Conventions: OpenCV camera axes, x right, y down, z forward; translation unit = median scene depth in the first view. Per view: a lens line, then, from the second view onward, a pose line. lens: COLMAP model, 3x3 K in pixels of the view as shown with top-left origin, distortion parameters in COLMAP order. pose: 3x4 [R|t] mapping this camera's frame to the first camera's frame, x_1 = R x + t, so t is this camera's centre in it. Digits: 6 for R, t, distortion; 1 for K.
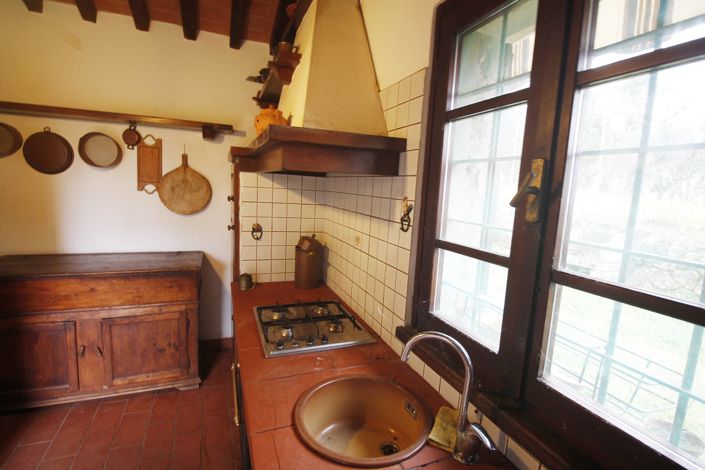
lens RADIAL K [[335.4, 0, 352.5], [0, 335.4, 235.0], [0, 0, 1]] dist [0.002314, 0.000034]
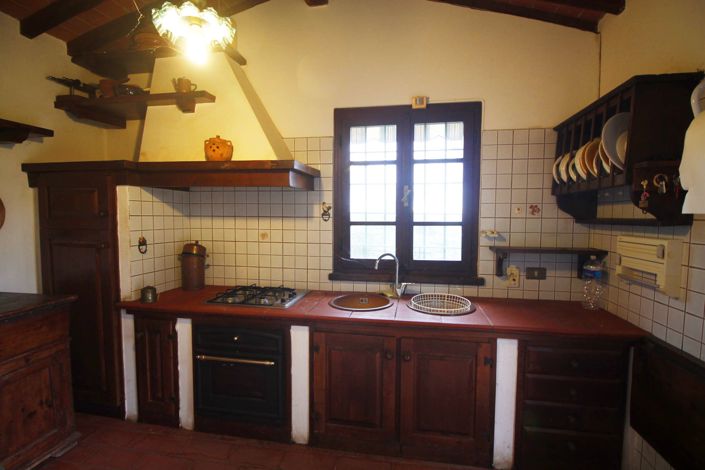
lens RADIAL K [[335.4, 0, 352.5], [0, 335.4, 235.0], [0, 0, 1]] dist [0.002314, 0.000034]
pose [[0.542481, -0.100667, 0.834014, -0.796943], [0.141583, 0.989549, 0.027349, 0.021657], [-0.828051, 0.103246, 0.551065, -0.073983]]
